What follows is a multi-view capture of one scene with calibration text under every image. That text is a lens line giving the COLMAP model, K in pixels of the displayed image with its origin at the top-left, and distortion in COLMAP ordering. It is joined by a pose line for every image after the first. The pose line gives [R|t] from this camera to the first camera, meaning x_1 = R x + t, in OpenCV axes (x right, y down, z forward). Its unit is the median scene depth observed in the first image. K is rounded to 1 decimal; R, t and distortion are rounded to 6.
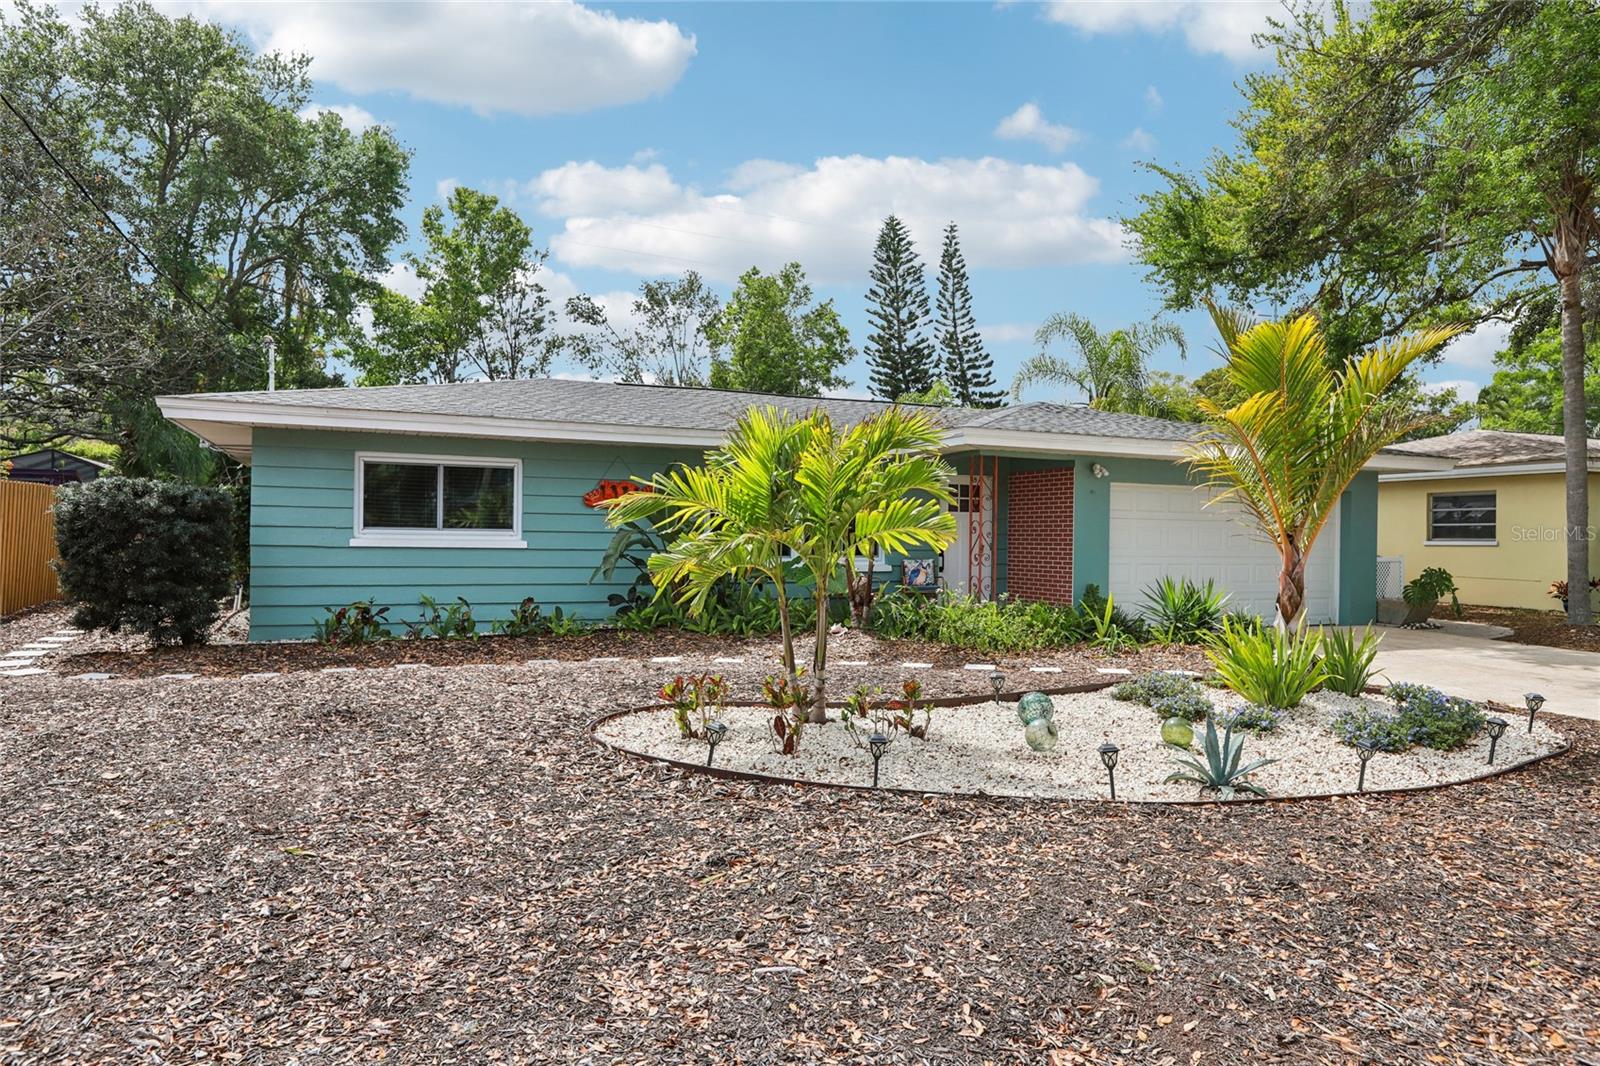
lens RADIAL K [[1037.4, 0, 793.2], [0, 1037.4, 570.2], [0, 0, 1]] dist [-0.033778, 0.041149]
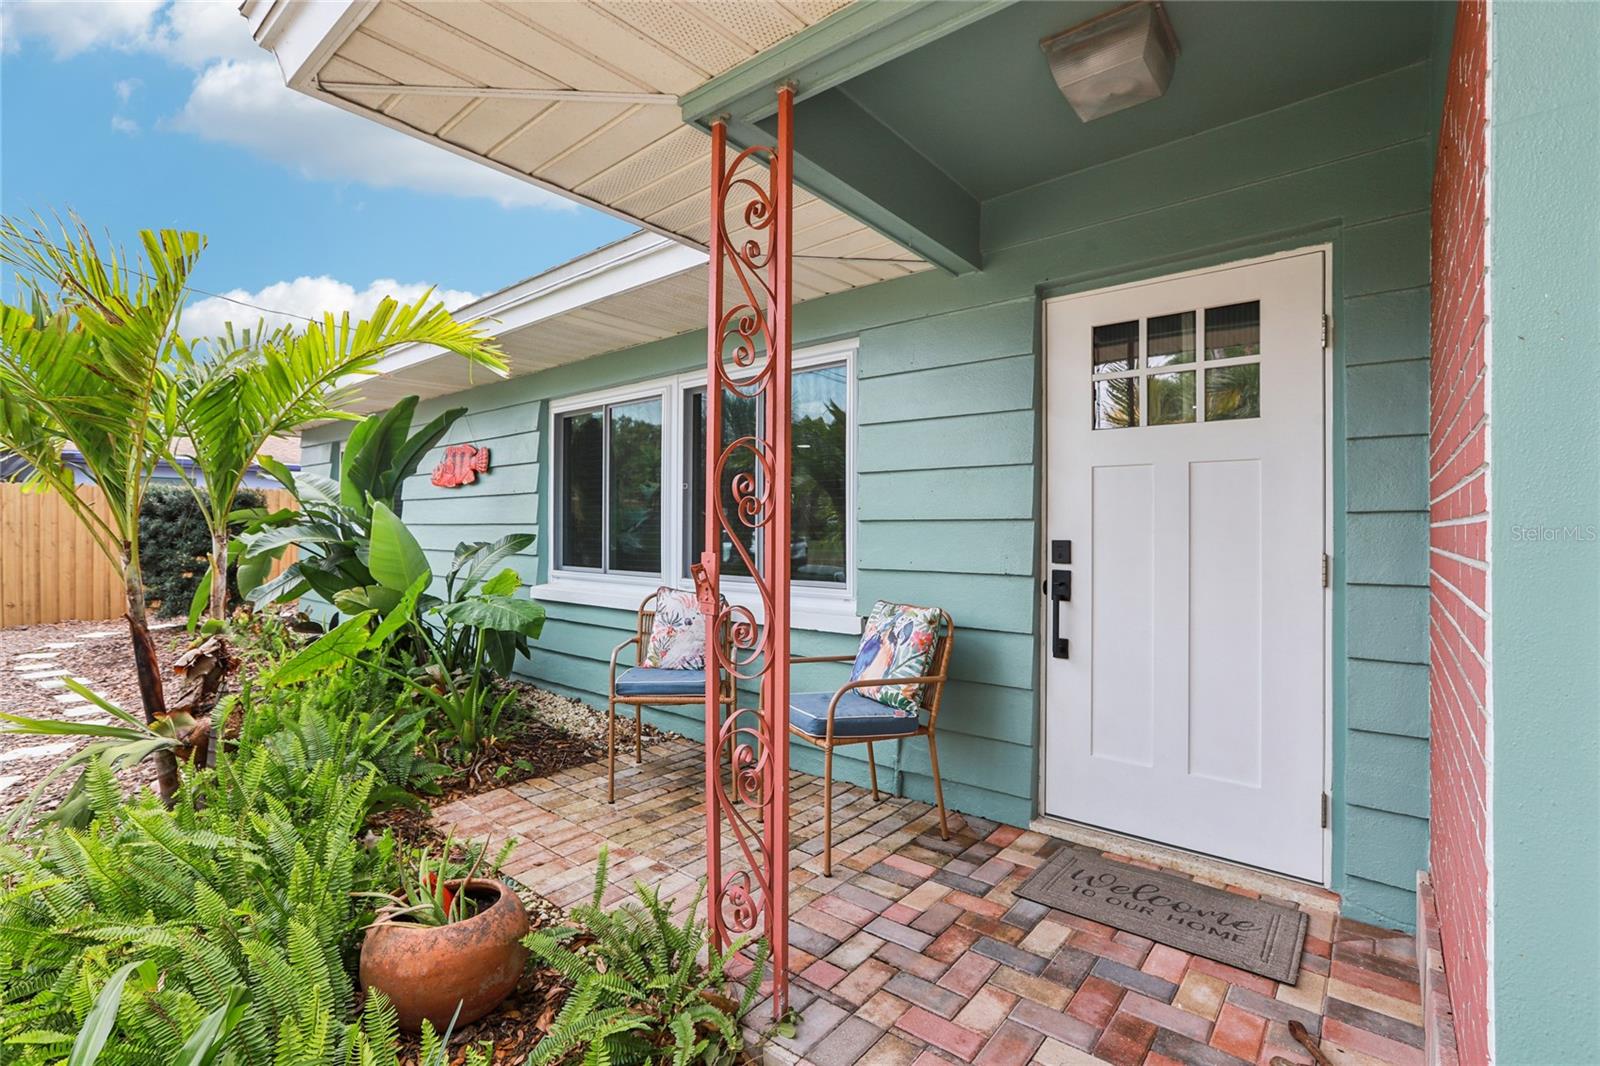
lens RADIAL K [[730.4, 0, 795.3], [0, 730.4, 522.7], [0, 0, 1]] dist [-0.021285, 0.000071]
pose [[0.433724, -0.011621, -0.900971, 0.166964], [-0.024776, 0.999385, -0.024818, -0.015789], [0.900705, 0.033087, 0.433170, 0.505165]]
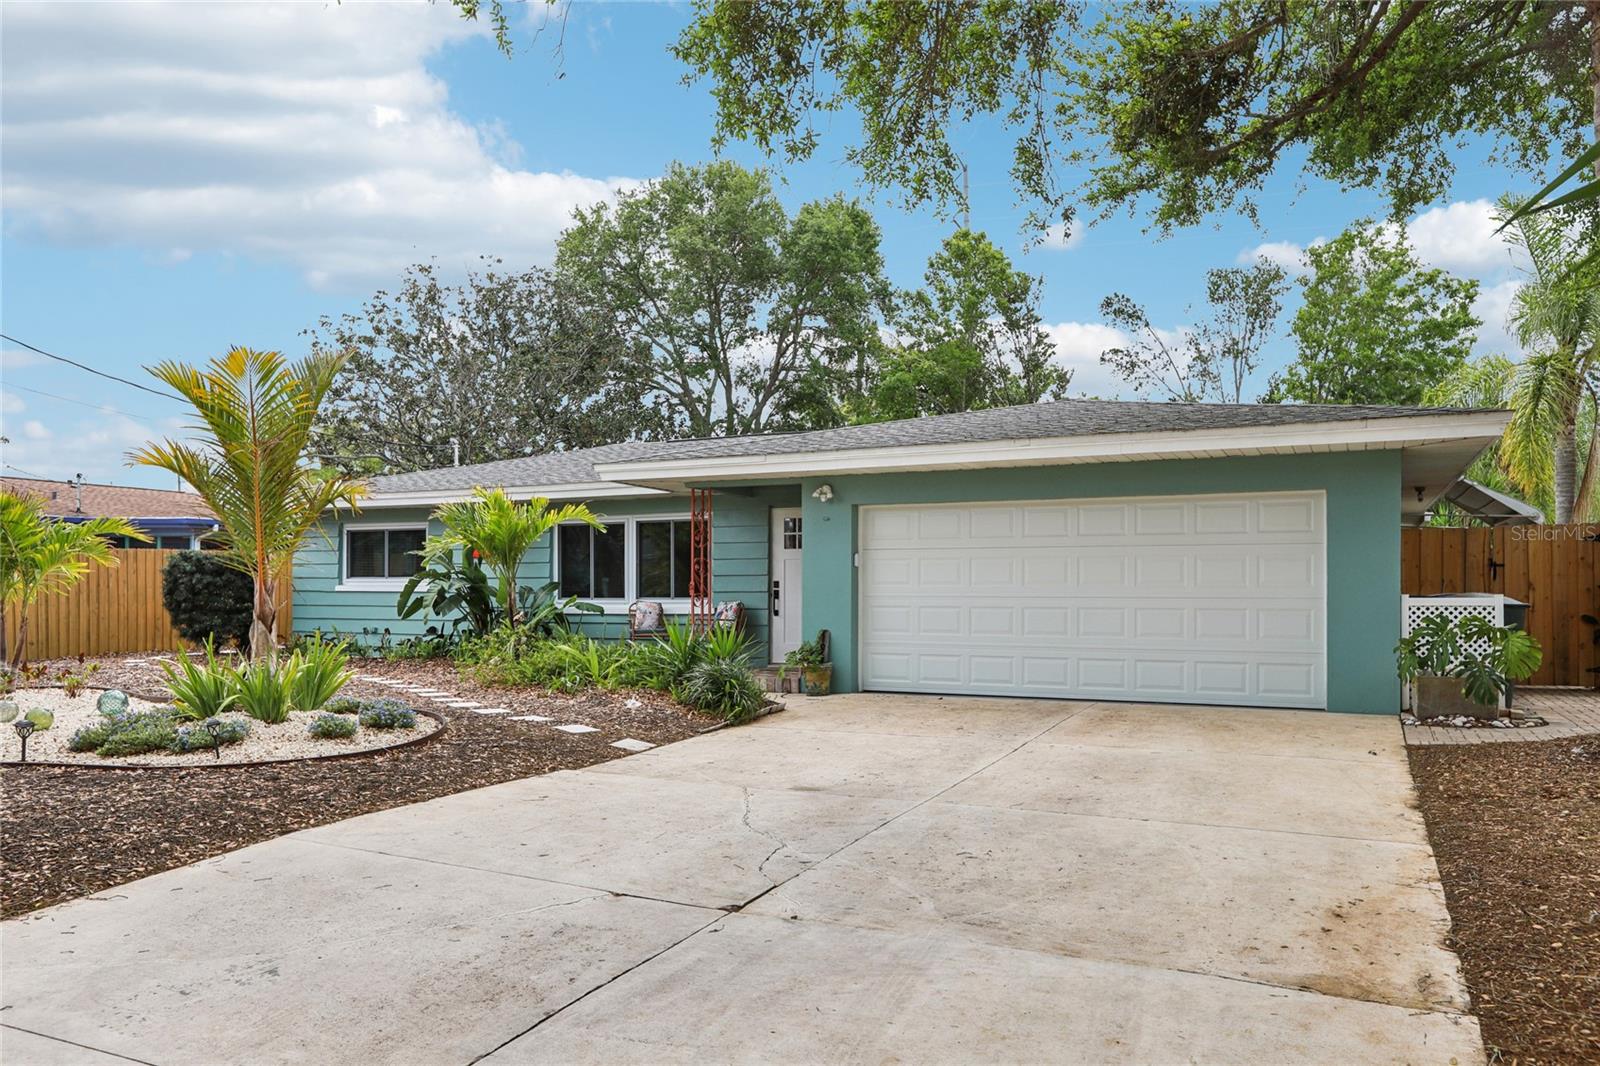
lens RADIAL K [[1200.7, 0, 800.2], [0, 1200.7, 588.6], [0, 0, 1]] dist [-0.034777, 0.095872]
pose [[0.629640, -0.013297, -0.776773, 0.572066], [-0.019048, 0.999289, -0.032546, 0.006954], [0.776654, 0.035288, 0.628939, 0.211177]]
